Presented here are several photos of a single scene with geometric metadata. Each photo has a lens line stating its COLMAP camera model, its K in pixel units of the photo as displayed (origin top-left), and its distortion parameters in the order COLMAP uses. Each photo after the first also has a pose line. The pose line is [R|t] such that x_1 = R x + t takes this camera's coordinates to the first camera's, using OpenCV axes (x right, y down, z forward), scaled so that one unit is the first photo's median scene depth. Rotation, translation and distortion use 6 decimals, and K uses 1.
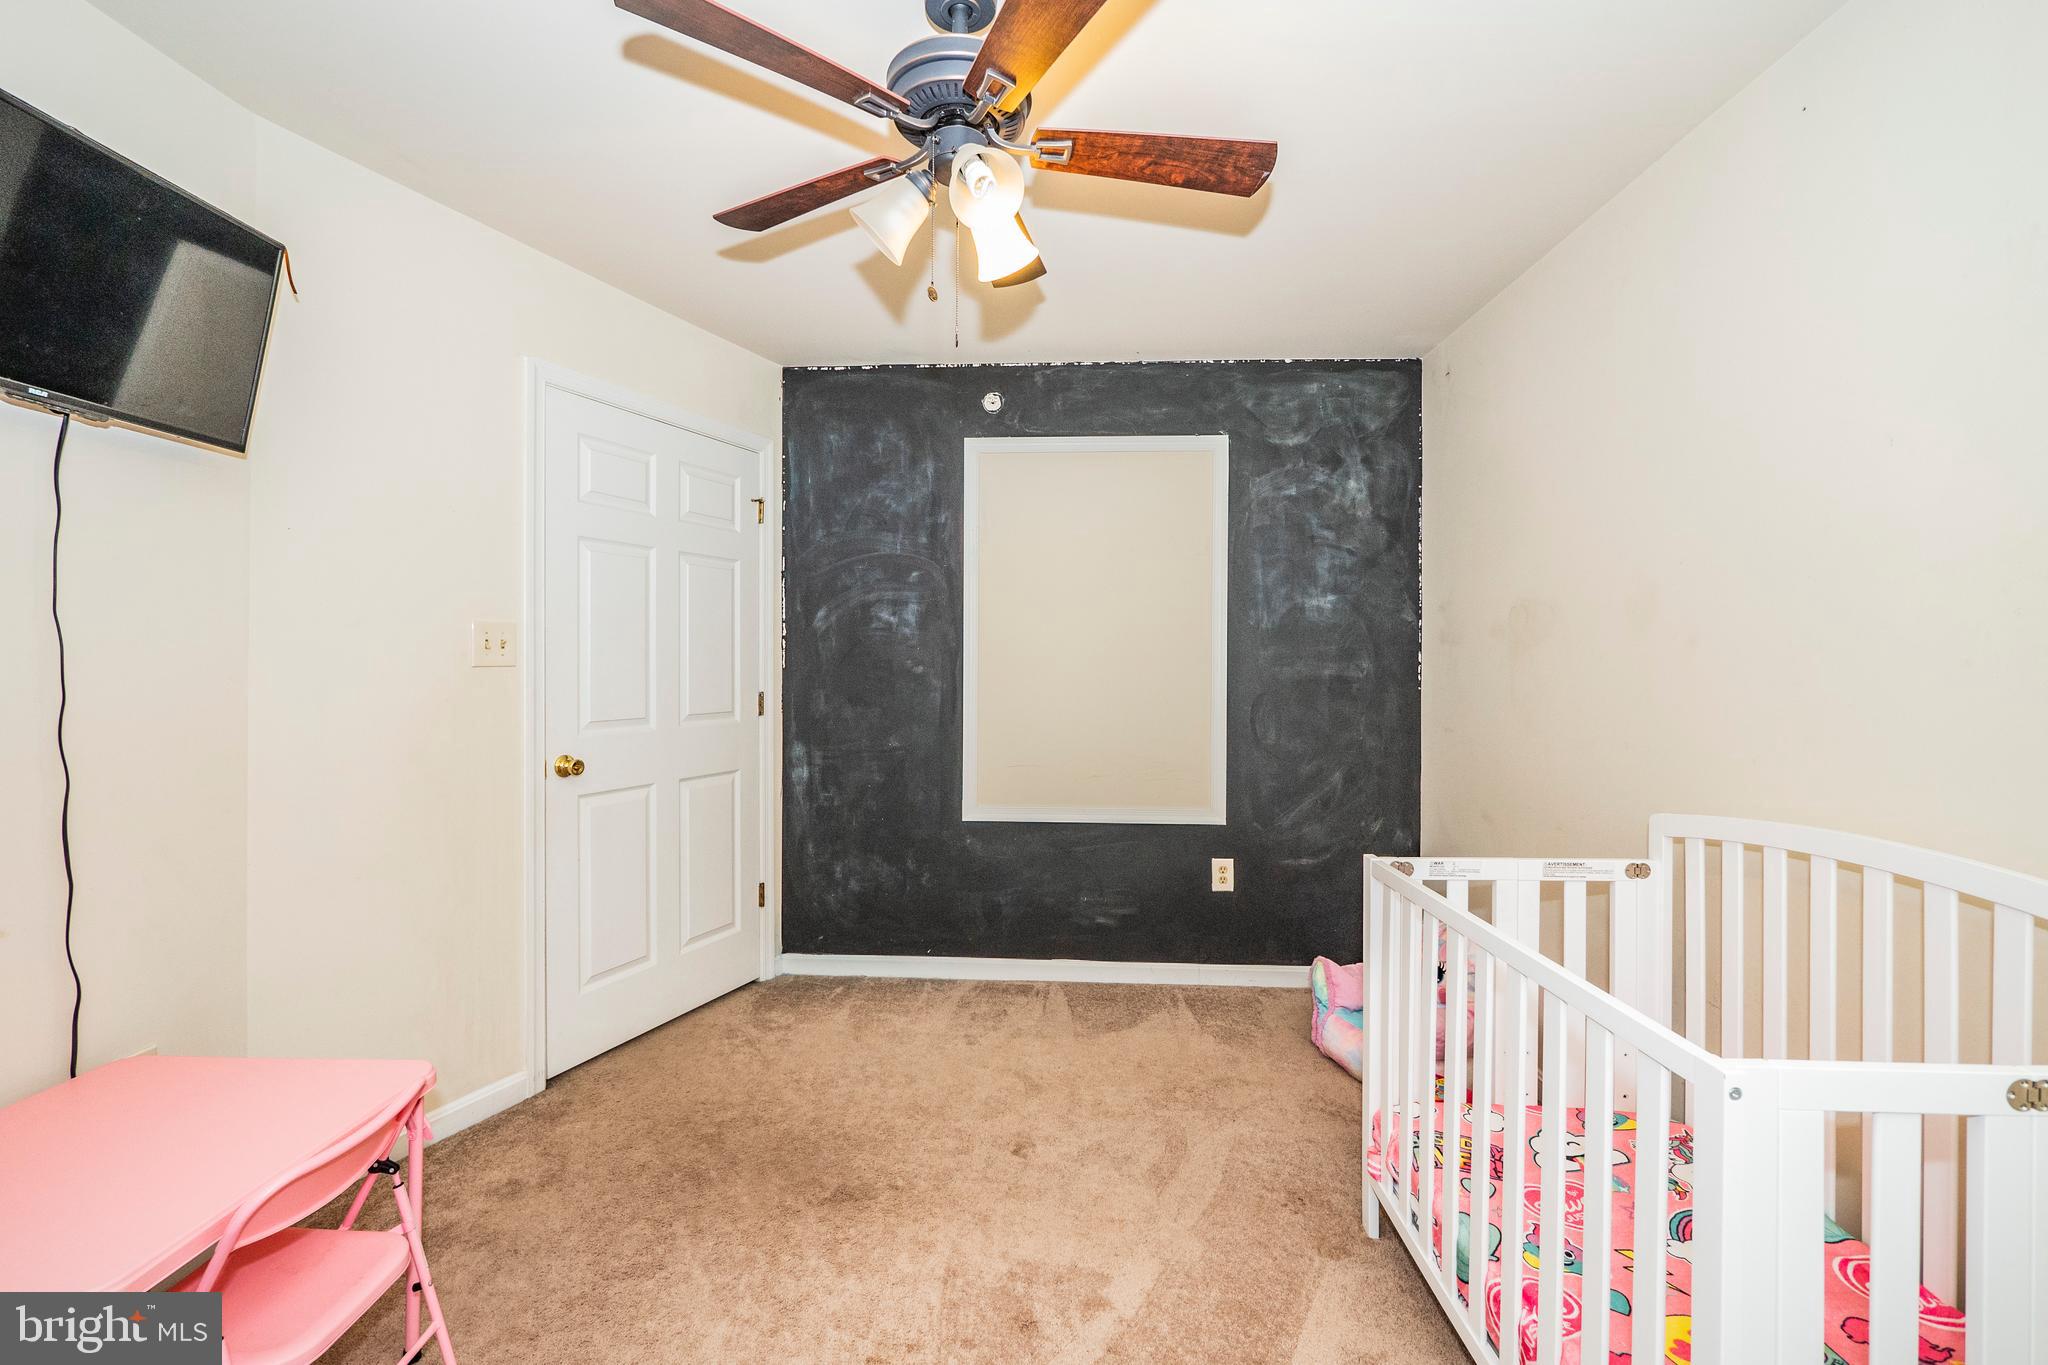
lens RADIAL K [[862.6, 0, 1013.0], [0, 862.6, 669.8], [0, 0, 1]] dist [-0.006004, 0.000068]
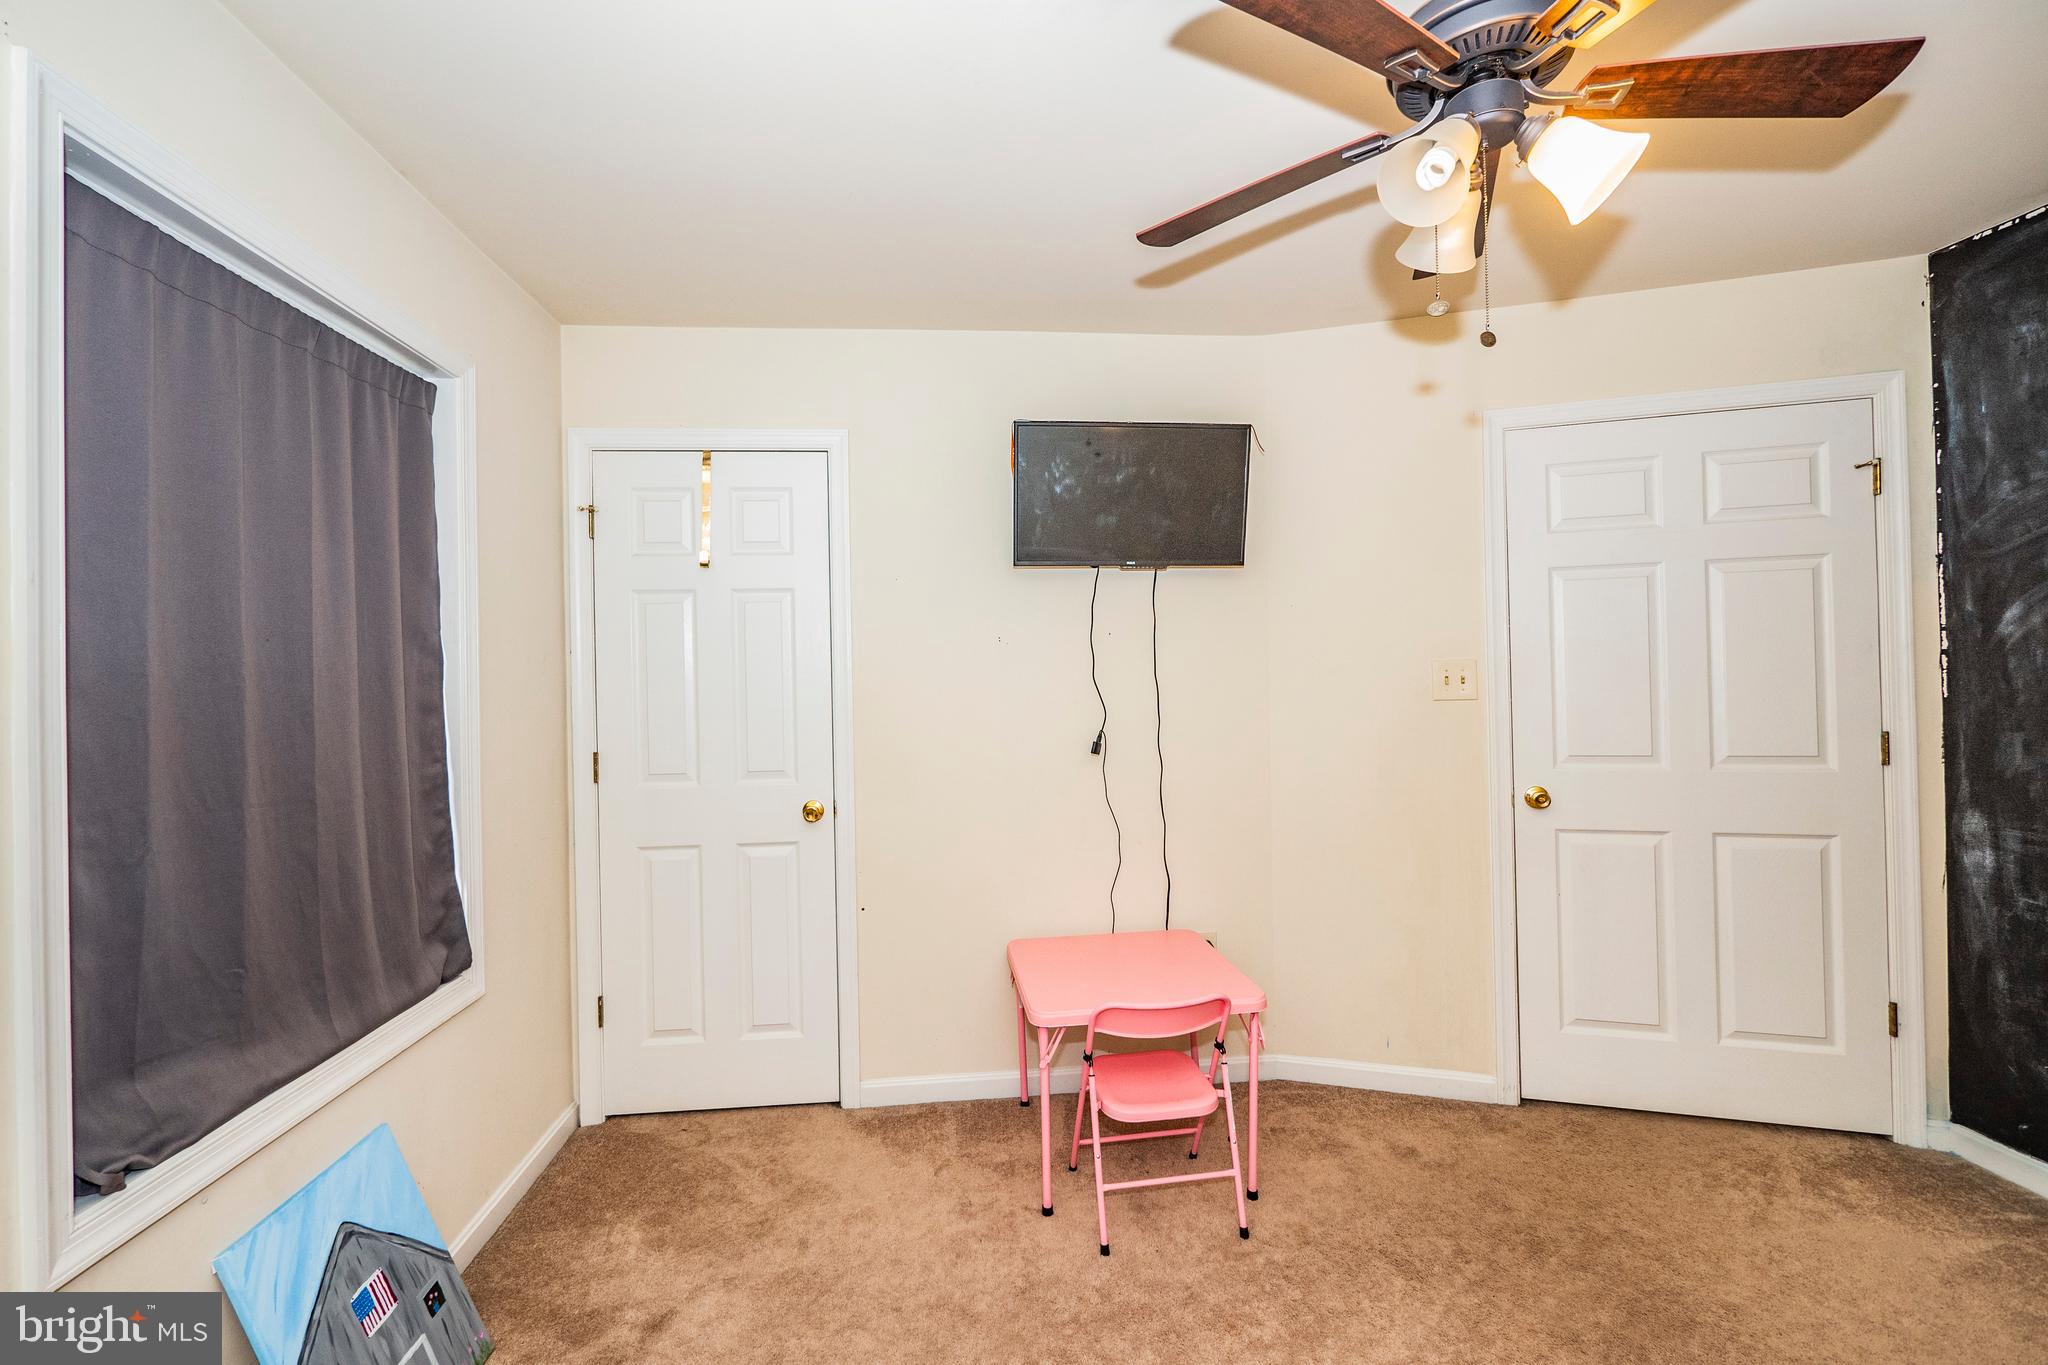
lens RADIAL K [[862.6, 0, 1013.0], [0, 862.6, 669.8], [0, 0, 1]] dist [-0.006004, 0.000068]
pose [[0.140555, -0.012768, -0.989990, 0.296102], [0.014438, 0.999837, -0.010845, -0.027088], [0.989968, -0.012769, 0.140717, 0.185724]]
